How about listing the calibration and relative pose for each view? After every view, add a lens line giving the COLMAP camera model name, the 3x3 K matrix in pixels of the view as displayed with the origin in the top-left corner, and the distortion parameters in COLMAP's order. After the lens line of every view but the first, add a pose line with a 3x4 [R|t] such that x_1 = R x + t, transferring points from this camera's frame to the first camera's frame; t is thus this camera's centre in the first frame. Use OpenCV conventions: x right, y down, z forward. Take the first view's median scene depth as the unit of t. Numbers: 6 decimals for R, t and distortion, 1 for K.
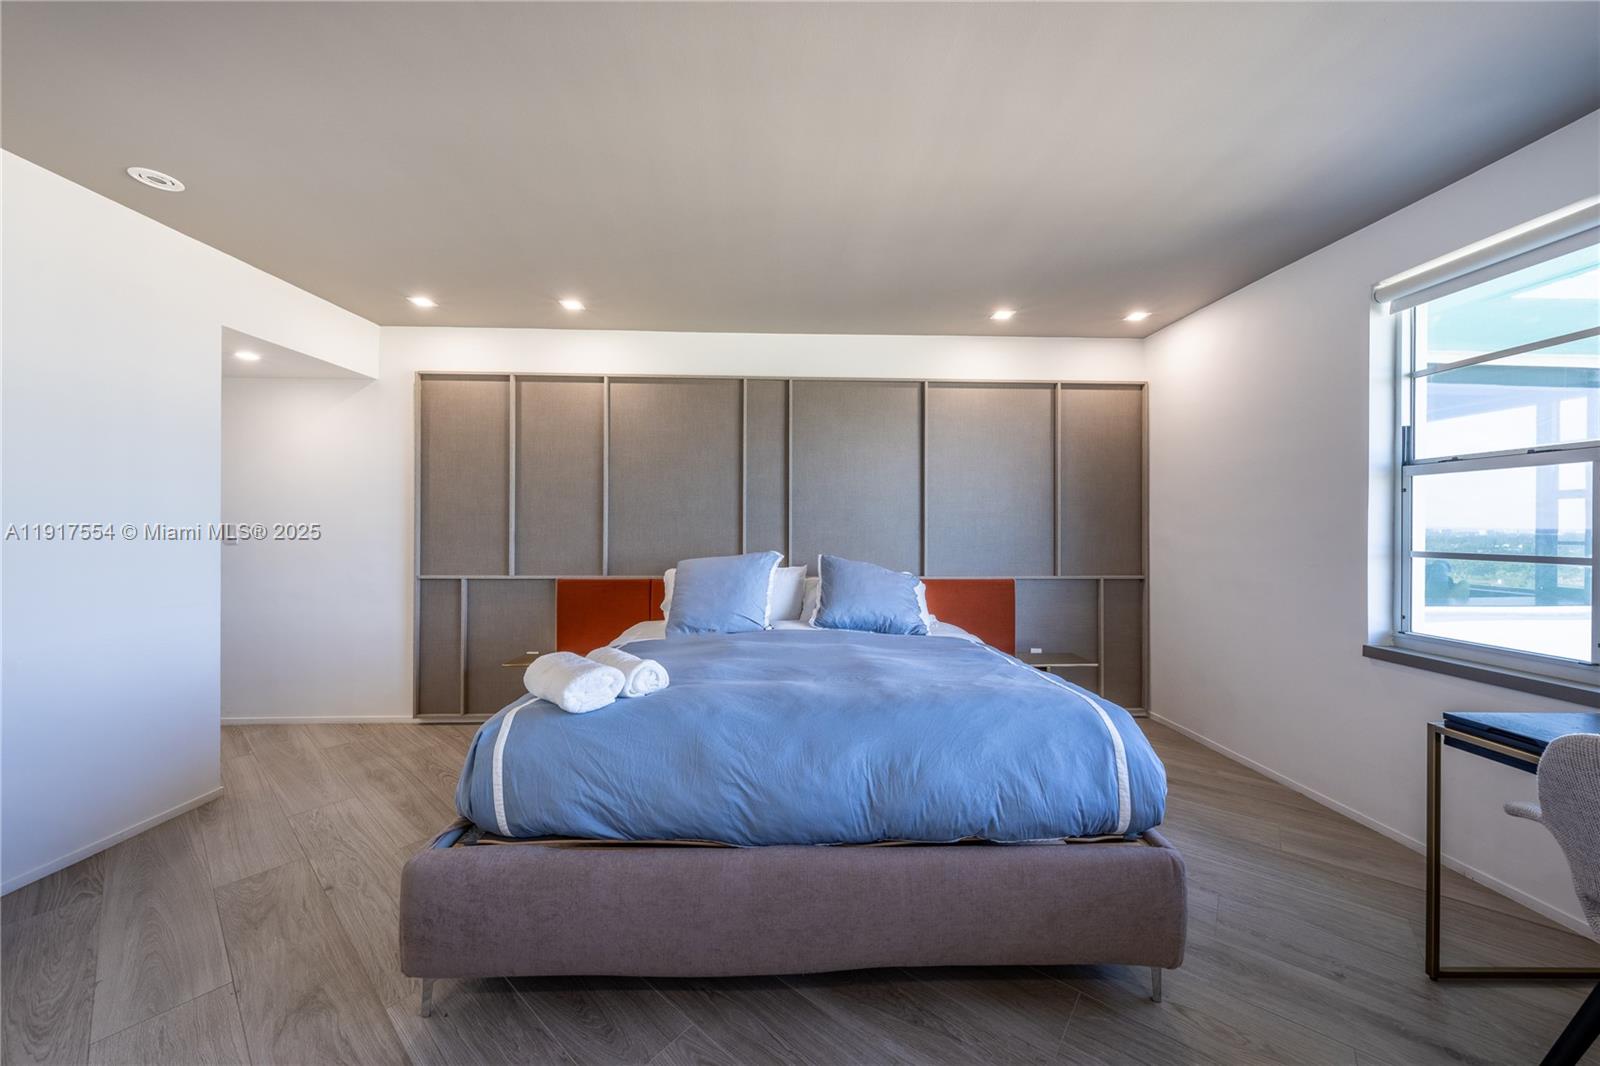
lens RADIAL K [[570.9, 0, 789.3], [0, 570.9, 525.6], [0, 0, 1]] dist [-0.004888, 0.000764]
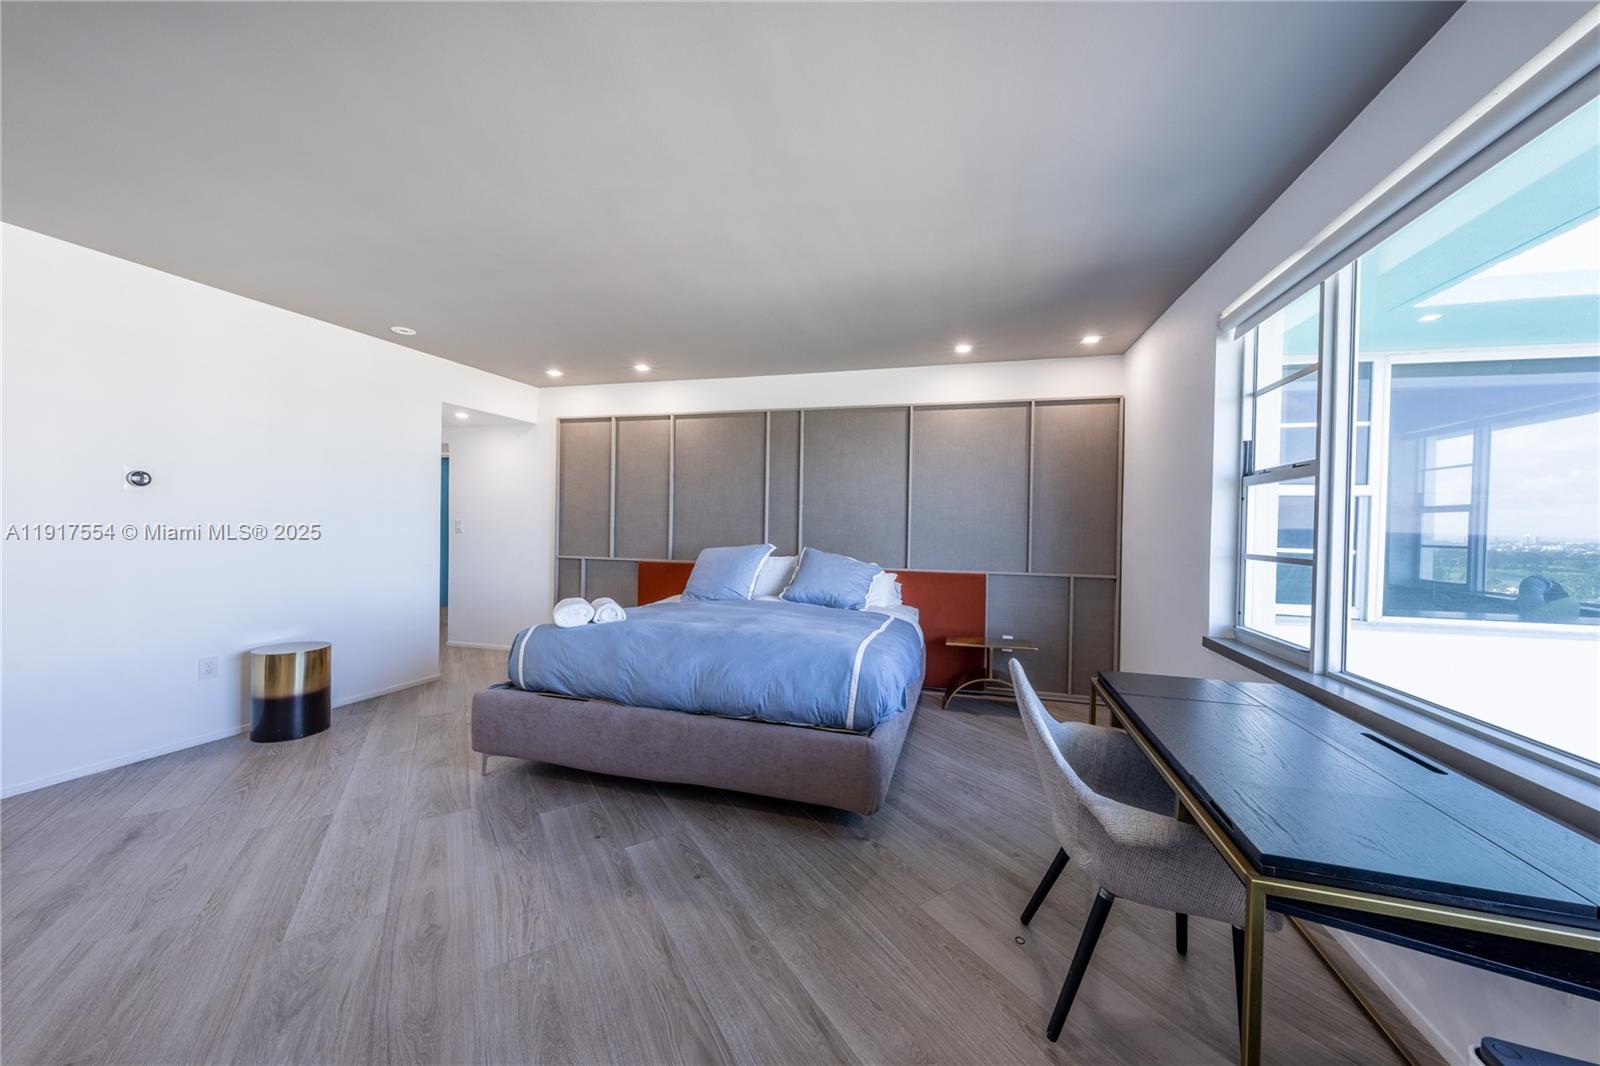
lens RADIAL K [[570.9, 0, 808.3], [0, 570.9, 529.9], [0, 0, 1]] dist [-0.004888, 0.000764]
pose [[0.953533, 0.015220, -0.300905, 0.497048], [-0.013708, 0.999881, 0.007137, 0.001691], [0.300978, -0.002680, 0.953627, -0.258962]]
